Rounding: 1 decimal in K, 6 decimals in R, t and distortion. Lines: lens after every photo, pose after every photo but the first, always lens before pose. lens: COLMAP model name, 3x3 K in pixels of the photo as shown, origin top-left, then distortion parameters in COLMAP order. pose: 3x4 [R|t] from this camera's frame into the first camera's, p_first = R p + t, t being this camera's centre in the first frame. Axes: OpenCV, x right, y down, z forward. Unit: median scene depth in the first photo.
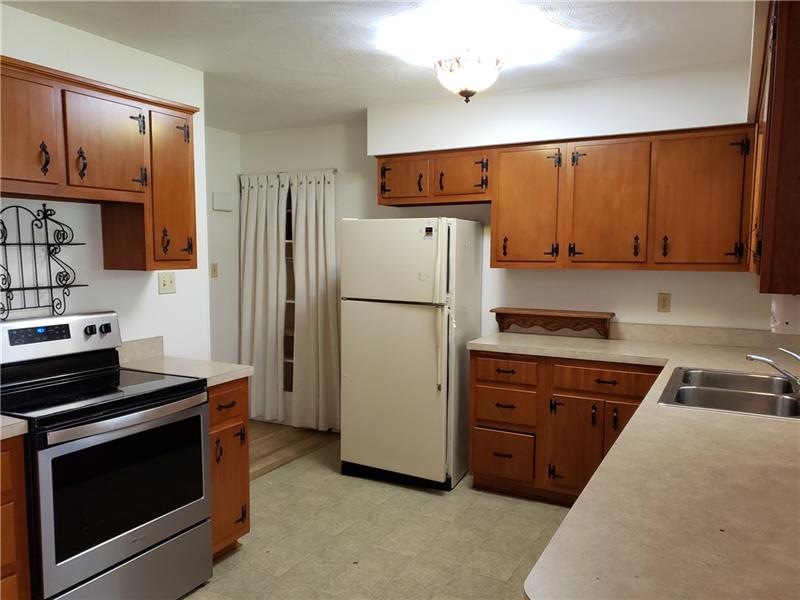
lens RADIAL K [[624.2, 0, 398.1], [0, 624.2, 305.7], [0, 0, 1]] dist [0.026875, 0.012246]
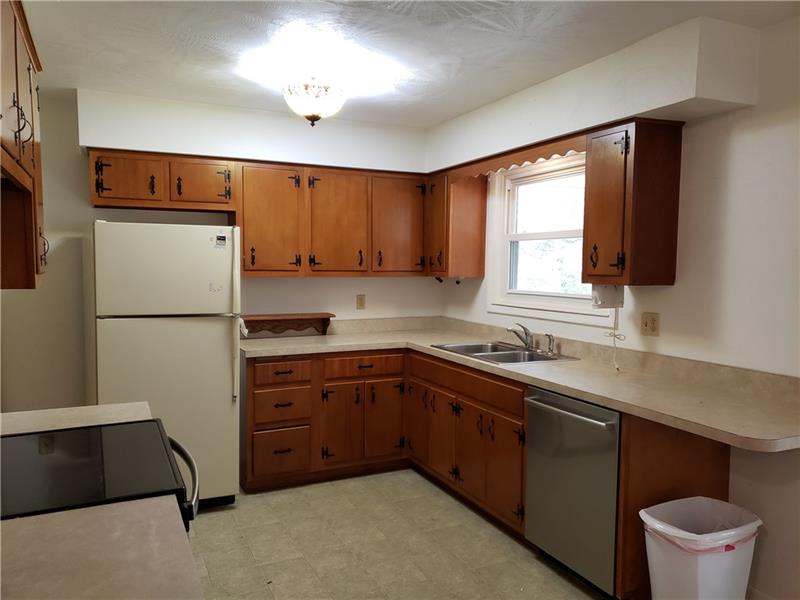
lens RADIAL K [[624.2, 0, 398.1], [0, 624.2, 305.7], [0, 0, 1]] dist [0.026875, 0.012246]
pose [[0.558966, -0.054251, 0.827414, -0.633674], [0.067131, 0.997543, 0.020055, -0.019152], [-0.826469, 0.044335, 0.561234, 0.237262]]
